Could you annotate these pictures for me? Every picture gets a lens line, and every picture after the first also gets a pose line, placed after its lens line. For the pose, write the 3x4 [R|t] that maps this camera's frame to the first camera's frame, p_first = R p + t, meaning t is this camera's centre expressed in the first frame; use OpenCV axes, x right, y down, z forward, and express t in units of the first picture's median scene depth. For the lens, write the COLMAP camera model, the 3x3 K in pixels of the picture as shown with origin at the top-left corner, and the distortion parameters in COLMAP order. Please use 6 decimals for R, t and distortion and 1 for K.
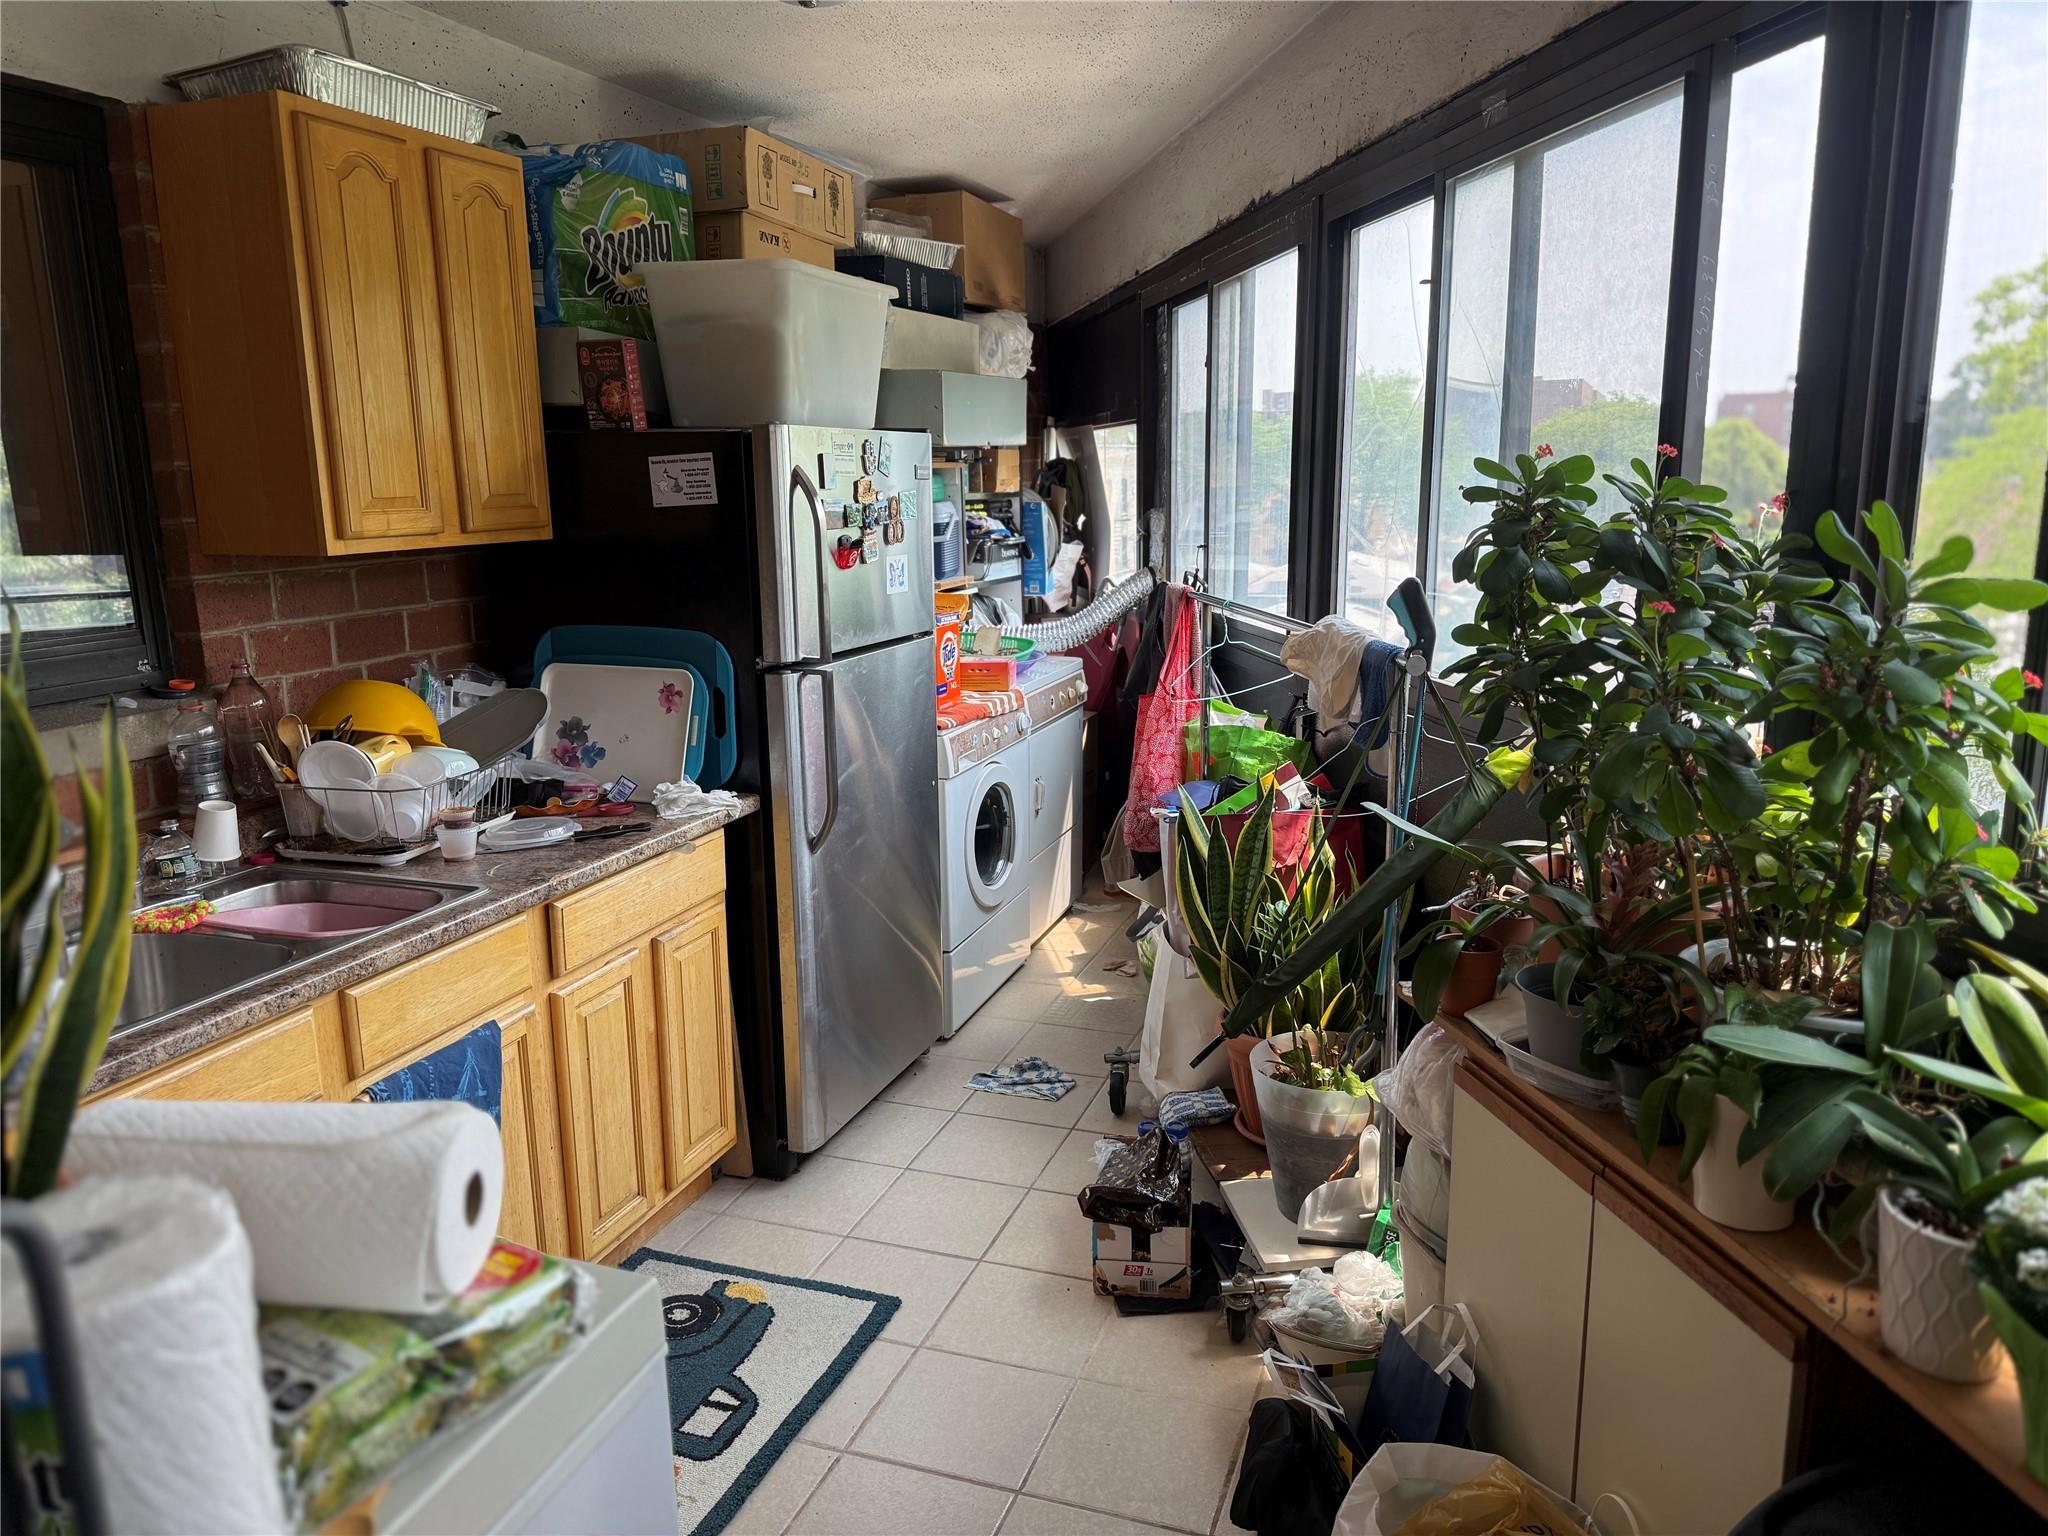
lens RADIAL K [[1454.7, 0, 1011.6], [0, 1454.7, 776.5], [0, 0, 1]] dist [0.055573, -0.066129]
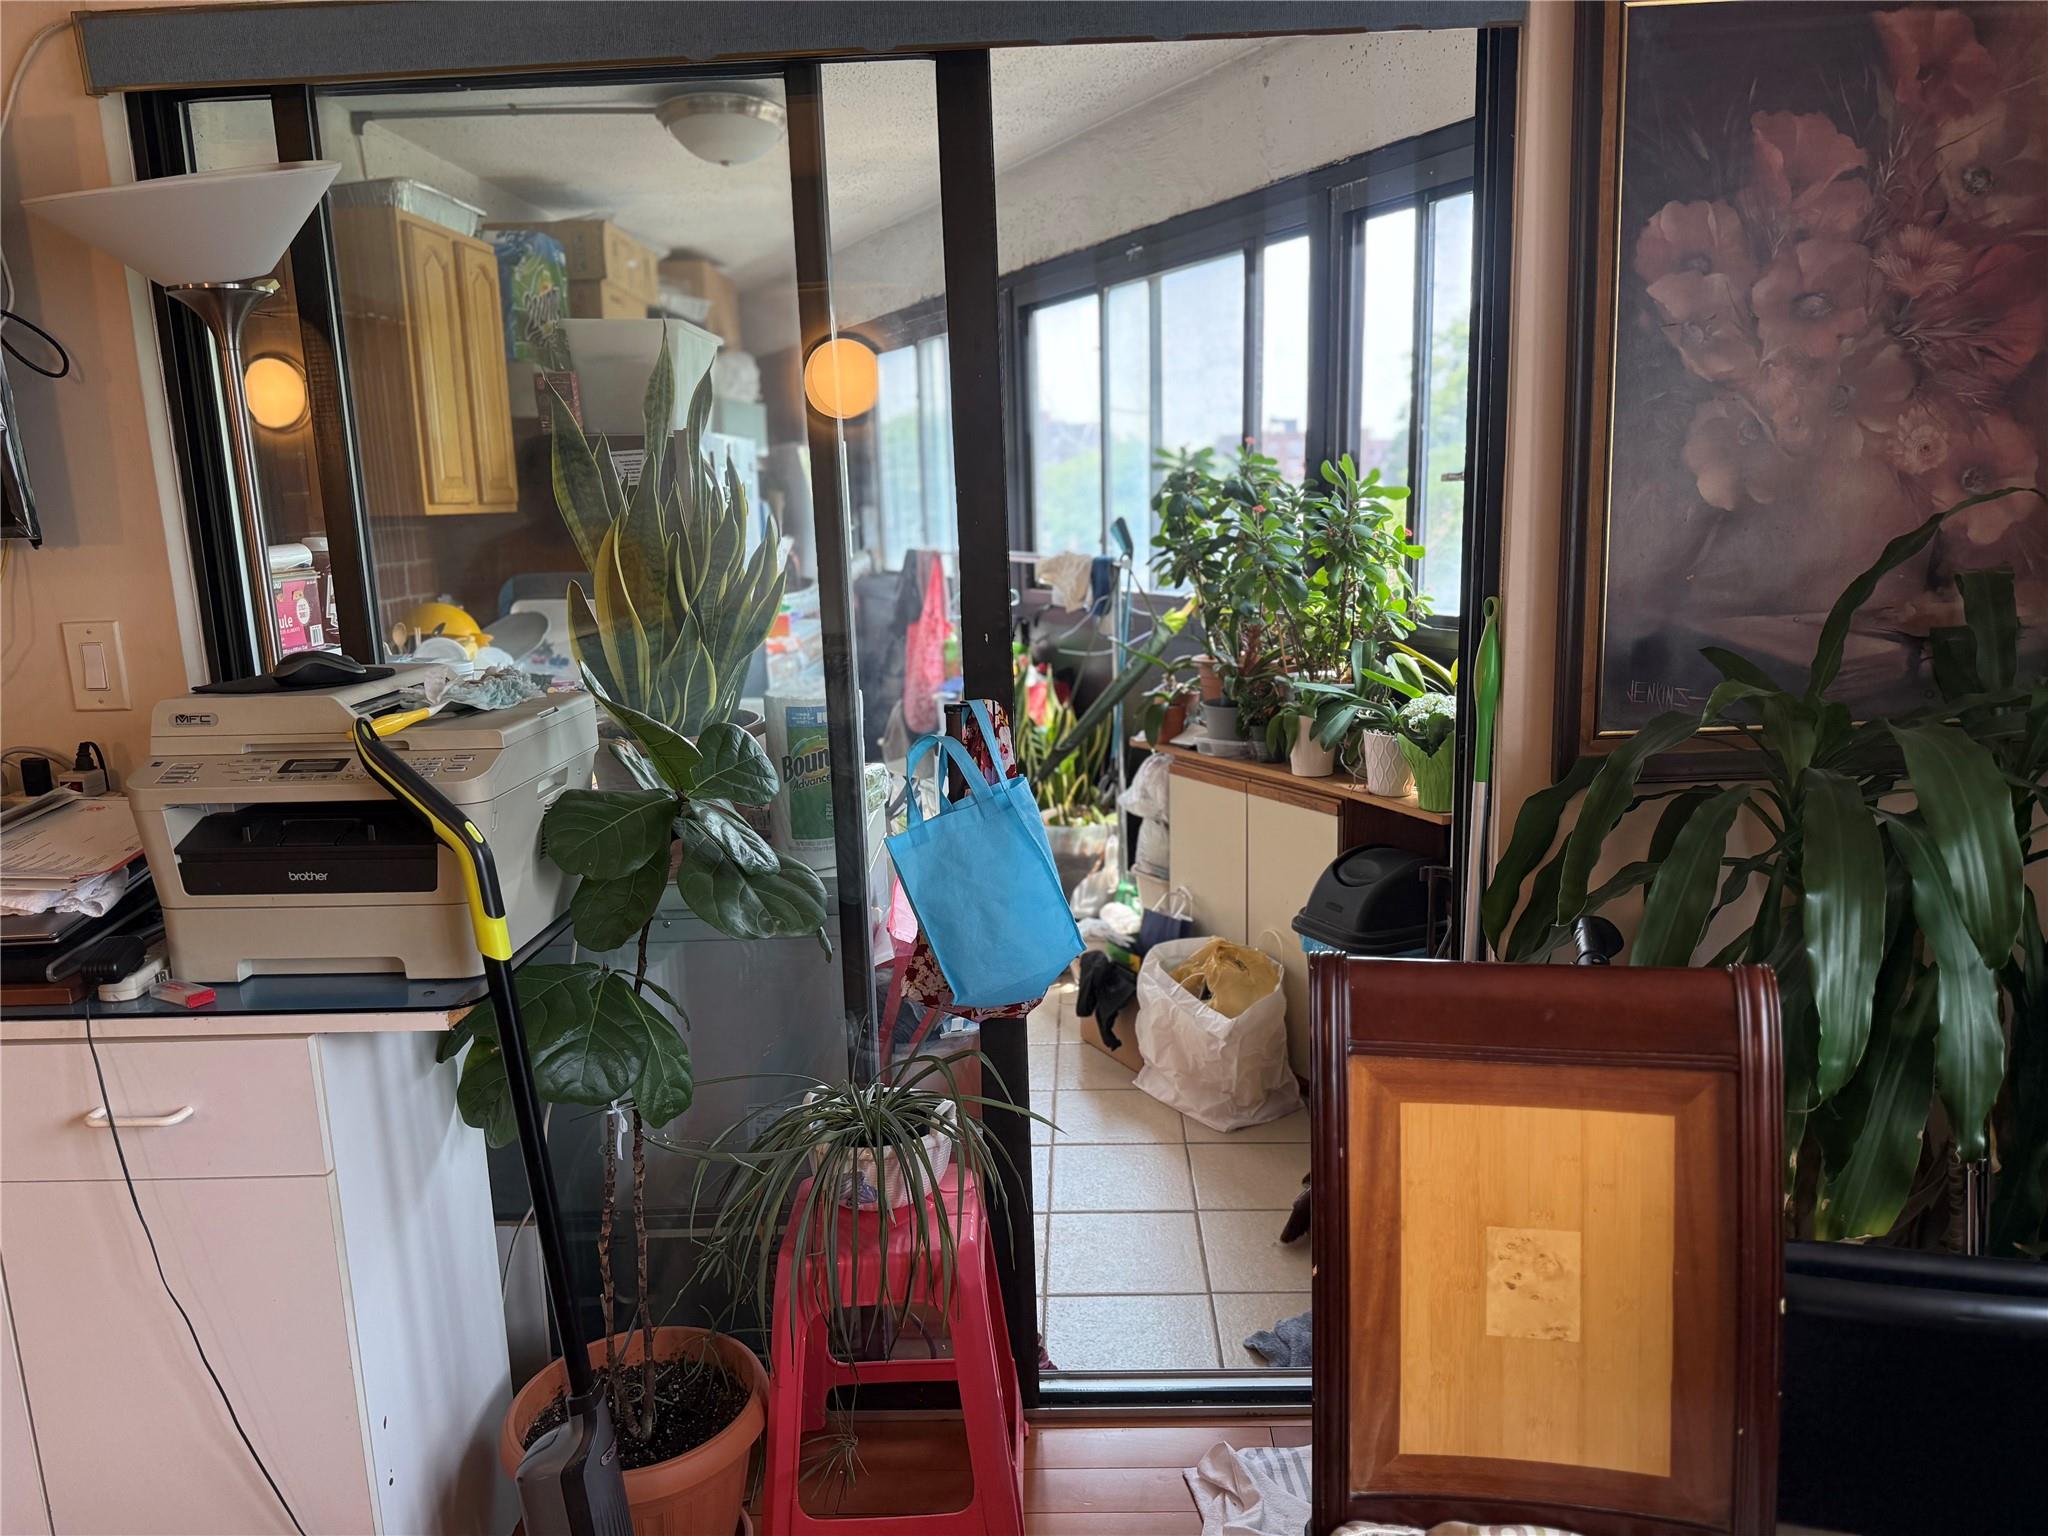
lens RADIAL K [[1454.7, 0, 1017.1], [0, 1454.7, 788.9], [0, 0, 1]] dist [0.055573, -0.066129]
pose [[0.954852, -0.064530, 0.289989, -0.416669], [0.069600, 0.997549, -0.007193, 0.218634], [-0.288814, 0.027051, 0.957003, -0.716998]]
